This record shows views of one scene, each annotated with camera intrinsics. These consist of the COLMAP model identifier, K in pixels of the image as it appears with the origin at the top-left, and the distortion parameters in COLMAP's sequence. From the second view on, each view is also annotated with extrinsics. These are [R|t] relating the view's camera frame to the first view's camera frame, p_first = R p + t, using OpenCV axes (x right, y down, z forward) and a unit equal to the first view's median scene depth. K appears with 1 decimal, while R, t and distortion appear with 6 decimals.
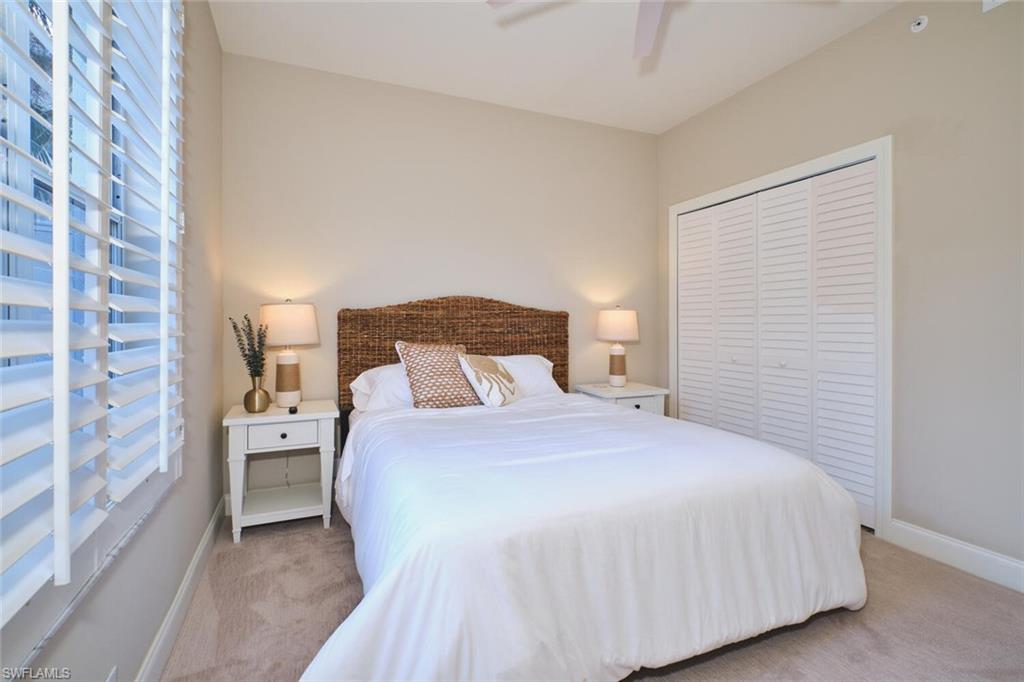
lens RADIAL K [[479.4, 0, 510.3], [0, 479.4, 339.6], [0, 0, 1]] dist [-0.000589, -0.000053]
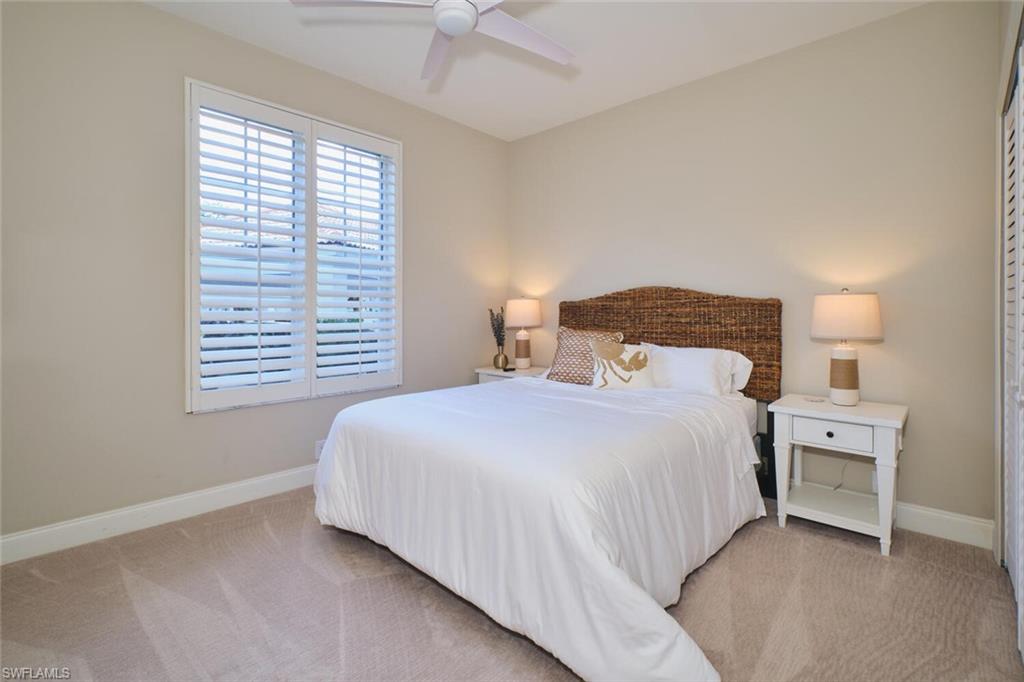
lens RADIAL K [[471.2, 0, 514.3], [0, 471.2, 328.2], [0, 0, 1]] dist [-0.002448, -0.000948]
pose [[0.399761, 0.030526, -0.916111, 0.704282], [-0.036705, 0.999177, 0.017276, -0.007745], [0.915884, 0.026720, 0.400552, 0.319498]]
